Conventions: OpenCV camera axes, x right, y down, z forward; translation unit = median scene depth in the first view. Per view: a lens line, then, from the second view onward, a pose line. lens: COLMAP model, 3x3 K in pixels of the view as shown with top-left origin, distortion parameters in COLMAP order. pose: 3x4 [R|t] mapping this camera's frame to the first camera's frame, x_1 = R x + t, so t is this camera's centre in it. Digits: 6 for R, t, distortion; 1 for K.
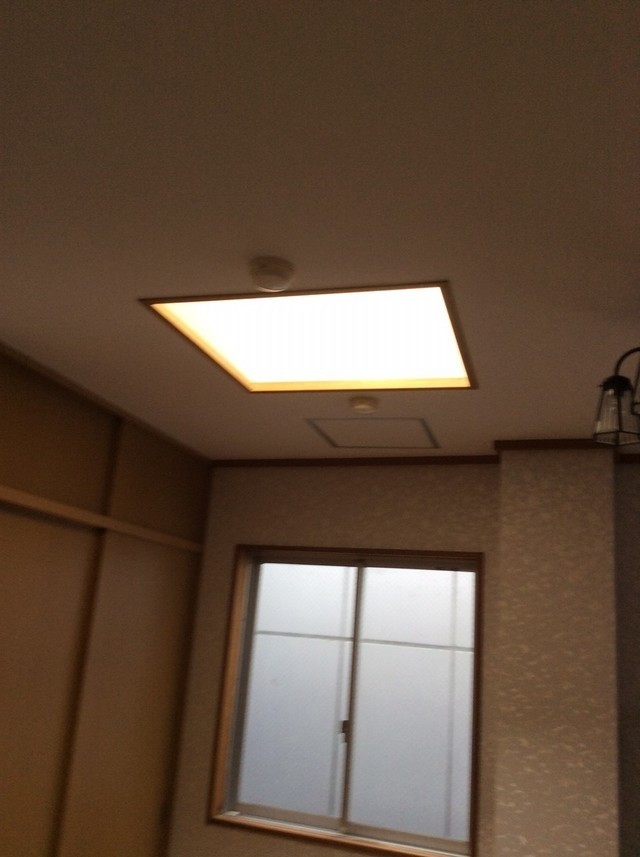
lens RADIAL K [[764.5, 0, 337.1], [0, 764.5, 429.8], [0, 0, 1]] dist [0.252314, 0.001777]
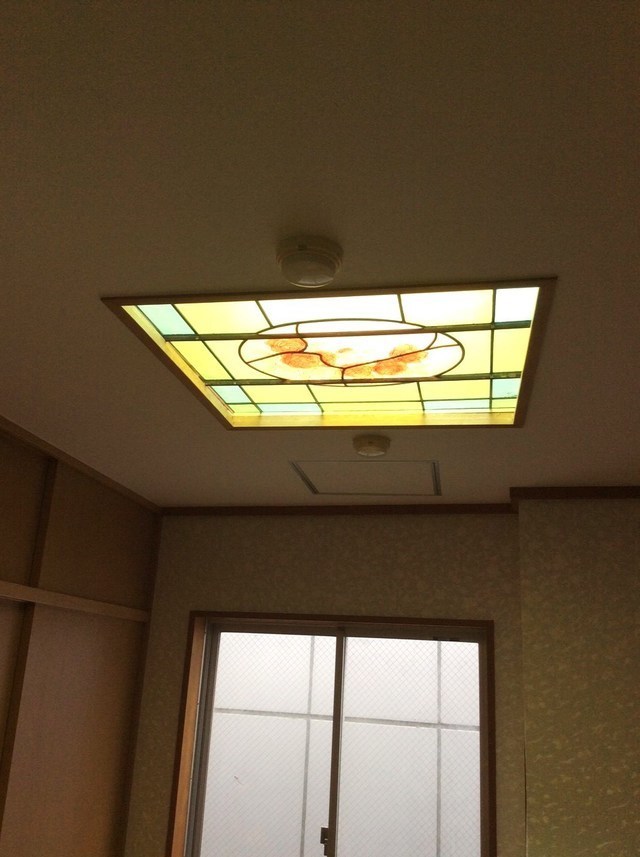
lens RADIAL K [[773.4, 0, 331.8], [0, 773.4, 427.9], [0, 0, 1]] dist [0.100520, -0.008872]
pose [[0.995955, 0.007938, 0.089502, -0.061585], [-0.003983, 0.999011, -0.044280, -0.011563], [-0.089765, 0.043744, 0.995002, 0.162050]]
